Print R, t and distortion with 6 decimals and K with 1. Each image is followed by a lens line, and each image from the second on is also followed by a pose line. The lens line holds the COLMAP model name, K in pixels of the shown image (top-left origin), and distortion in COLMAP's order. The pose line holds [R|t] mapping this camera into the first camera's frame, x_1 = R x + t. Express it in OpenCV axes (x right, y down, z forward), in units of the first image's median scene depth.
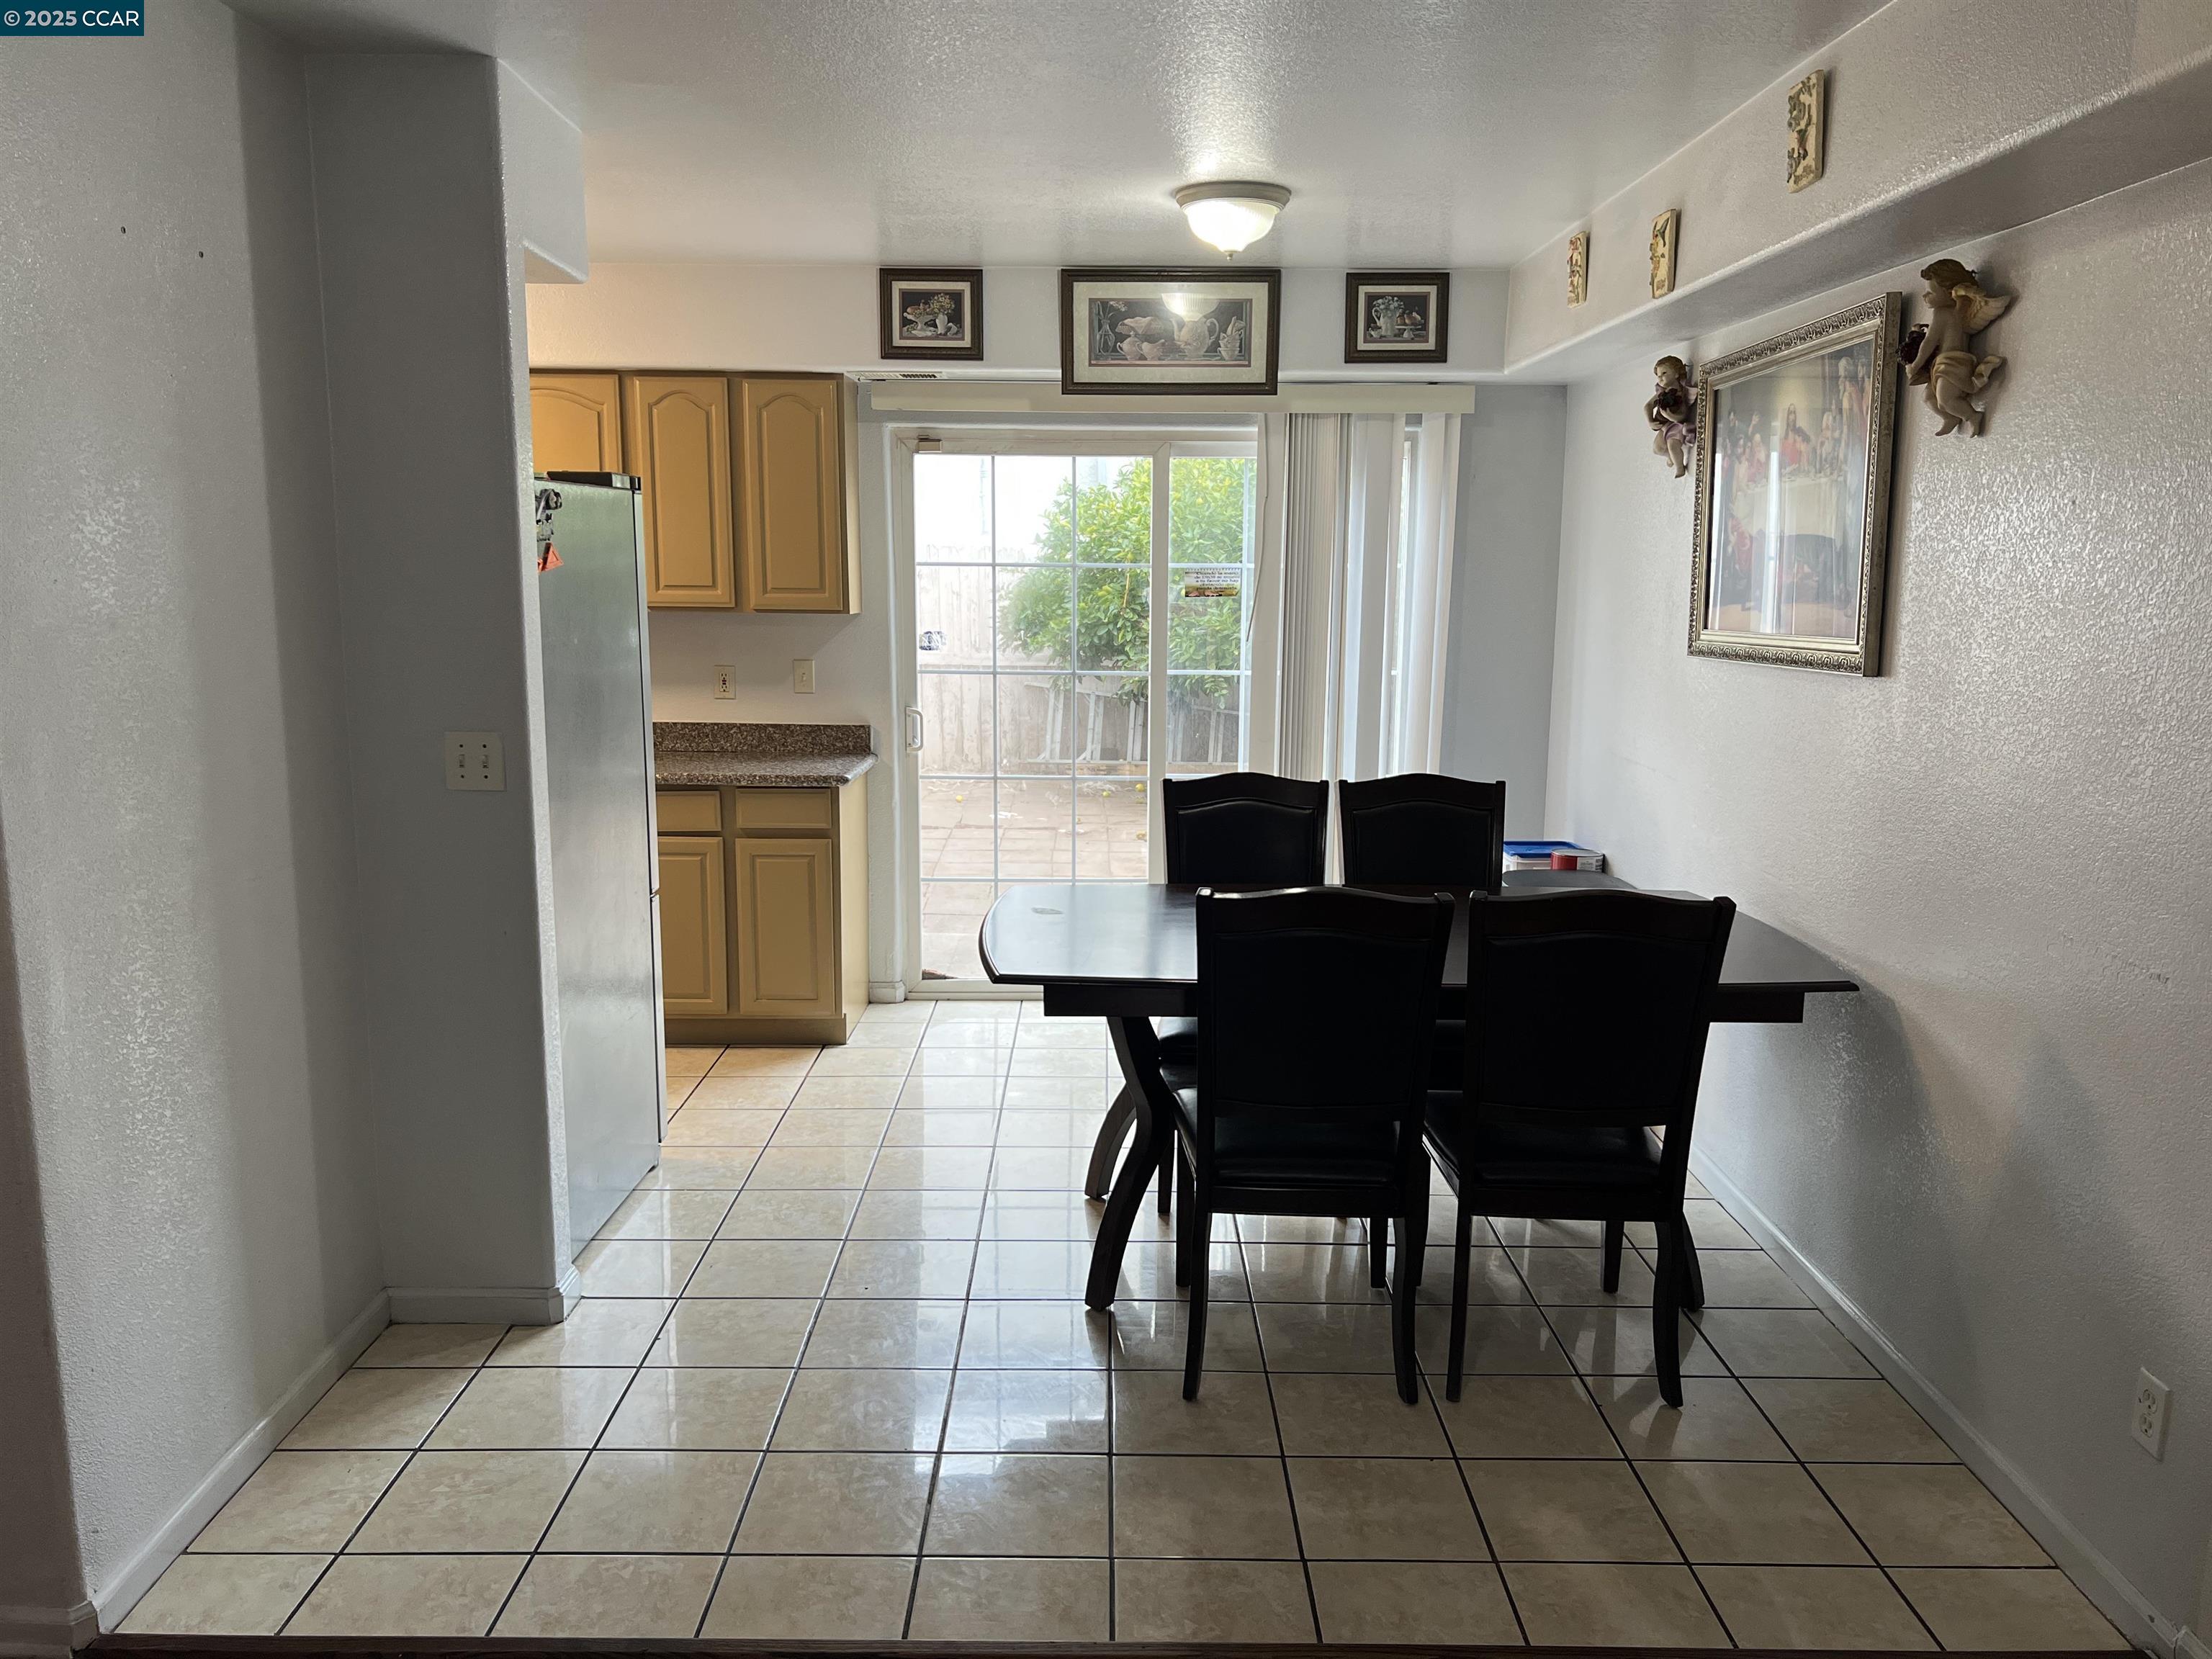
lens RADIAL K [[1649.1, 0, 1127.5], [0, 1649.1, 845.8], [0, 0, 1]] dist [0.051374, -0.009957]
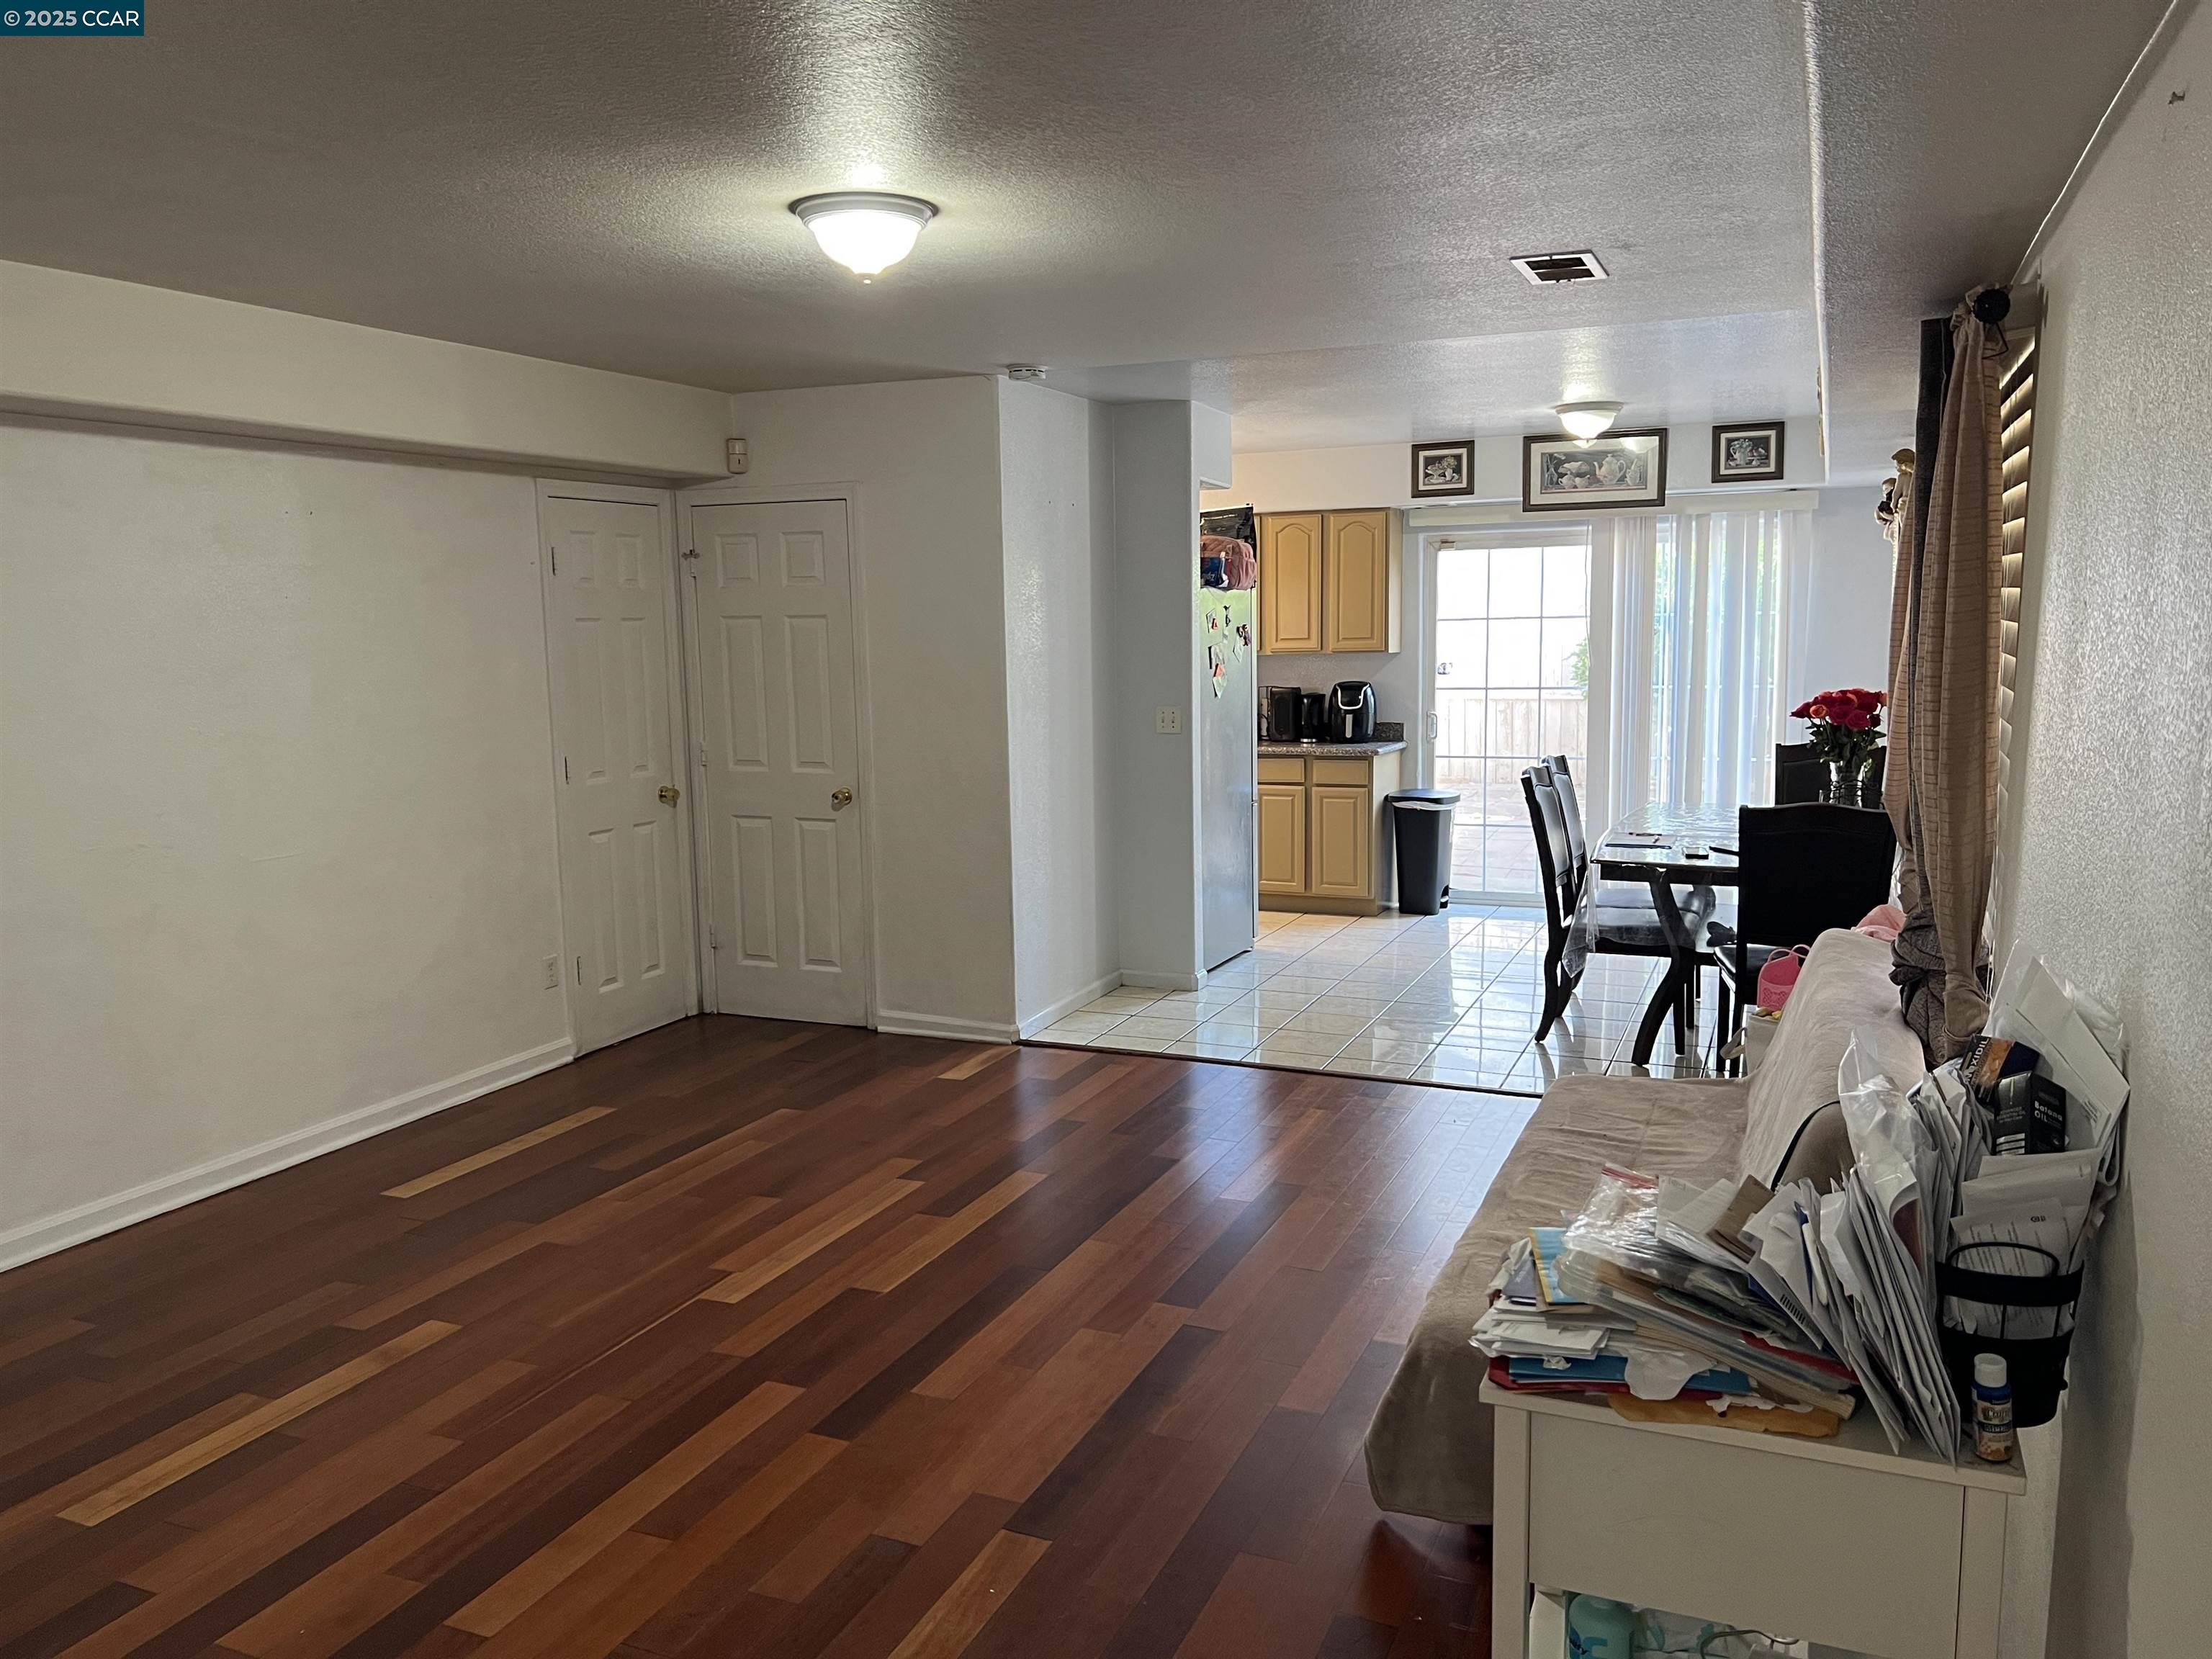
lens RADIAL K [[1649.1, 0, 1099.2], [0, 1649.1, 841.2], [0, 0, 1]] dist [0.051374, -0.009957]
pose [[0.911799, 0.033368, -0.409280, 0.254620], [-0.046872, 0.998636, -0.023004, 0.100099], [0.407954, 0.040159, 0.912119, -0.616042]]
